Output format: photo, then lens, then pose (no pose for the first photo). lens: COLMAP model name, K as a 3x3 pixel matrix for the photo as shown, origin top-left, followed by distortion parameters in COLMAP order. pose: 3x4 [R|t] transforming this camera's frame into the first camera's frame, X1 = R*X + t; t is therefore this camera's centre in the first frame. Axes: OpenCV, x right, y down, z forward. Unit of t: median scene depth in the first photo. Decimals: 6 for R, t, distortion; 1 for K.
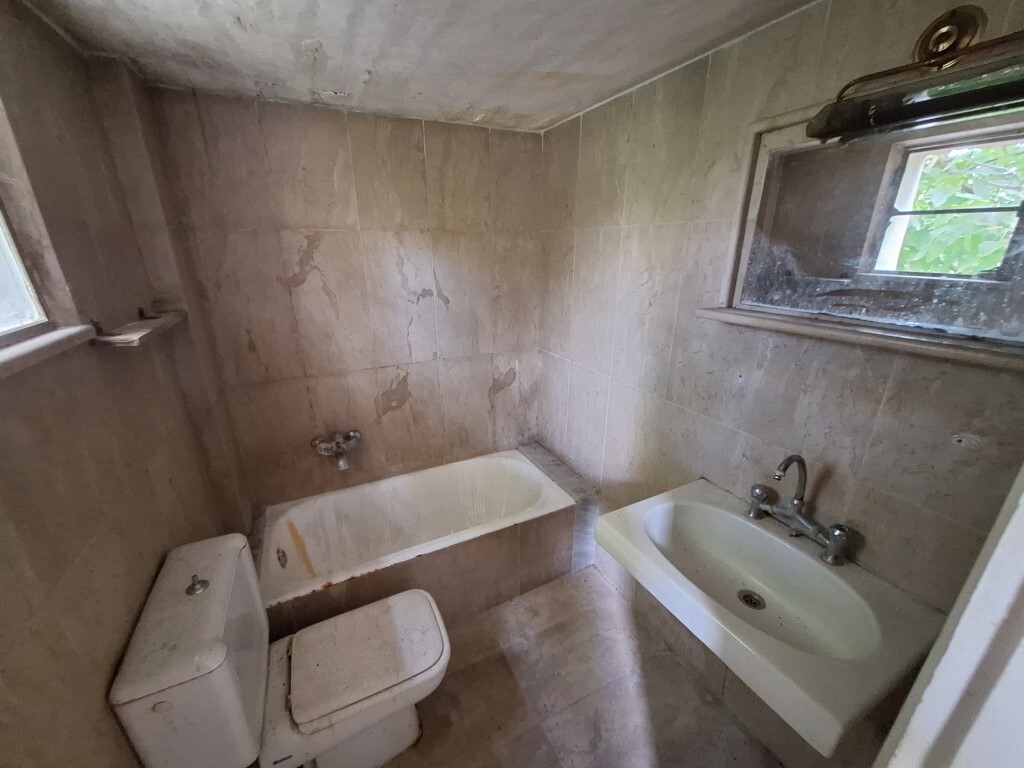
lens RADIAL K [[402.7, 0, 508.4], [0, 402.7, 392.4], [0, 0, 1]] dist [-0.000765, -0.001234]
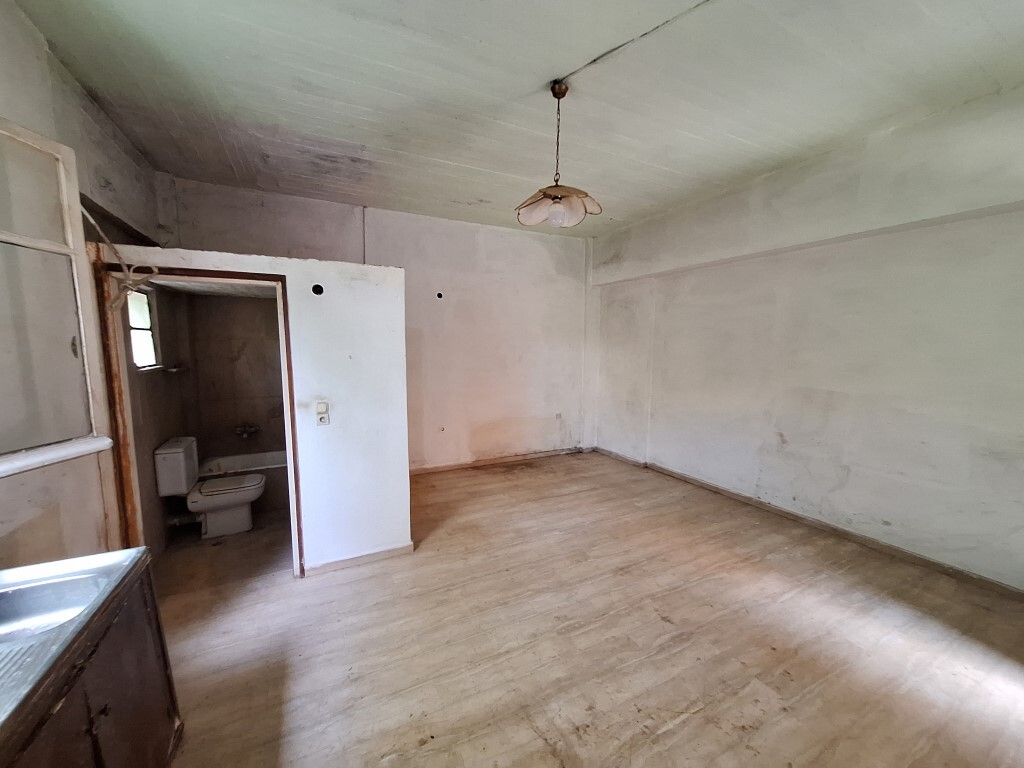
lens RADIAL K [[402.7, 0, 504.6], [0, 402.7, 392.2], [0, 0, 1]] dist [-0.000765, -0.001234]
pose [[0.999939, 0.010813, 0.002310, 1.164997], [-0.010037, 0.975322, -0.220557, 0.470388], [-0.004638, 0.220521, 0.975371, -1.431118]]
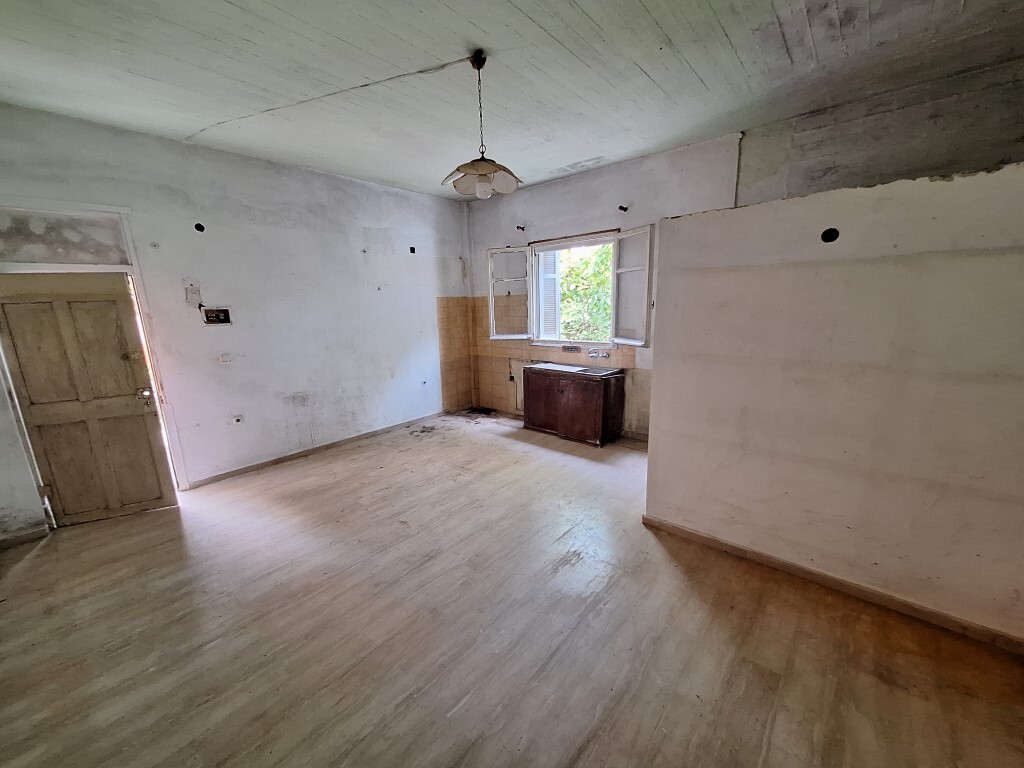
lens RADIAL K [[402.7, 0, 504.5], [0, 402.7, 387.4], [0, 0, 1]] dist [-0.000765, -0.001234]
pose [[-0.928684, 0.109387, -0.354373, 2.422994], [-0.089452, 0.861238, 0.500267, -1.332361], [0.359923, 0.496289, -0.790034, 3.490159]]
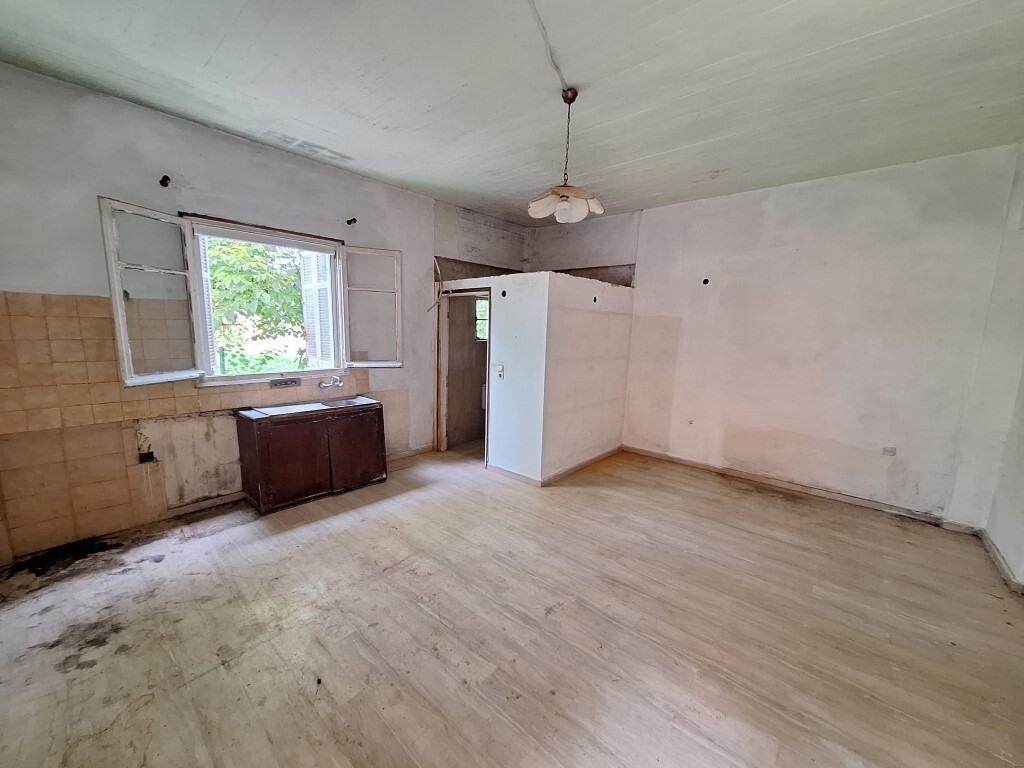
lens RADIAL K [[402.7, 0, 504.5], [0, 402.7, 389.7], [0, 0, 1]] dist [-0.000765, -0.001234]
pose [[0.363392, 0.159953, -0.917802, 4.022863], [-0.336831, 0.941066, 0.030644, 0.050444], [0.868614, 0.298009, 0.395853, -0.340143]]
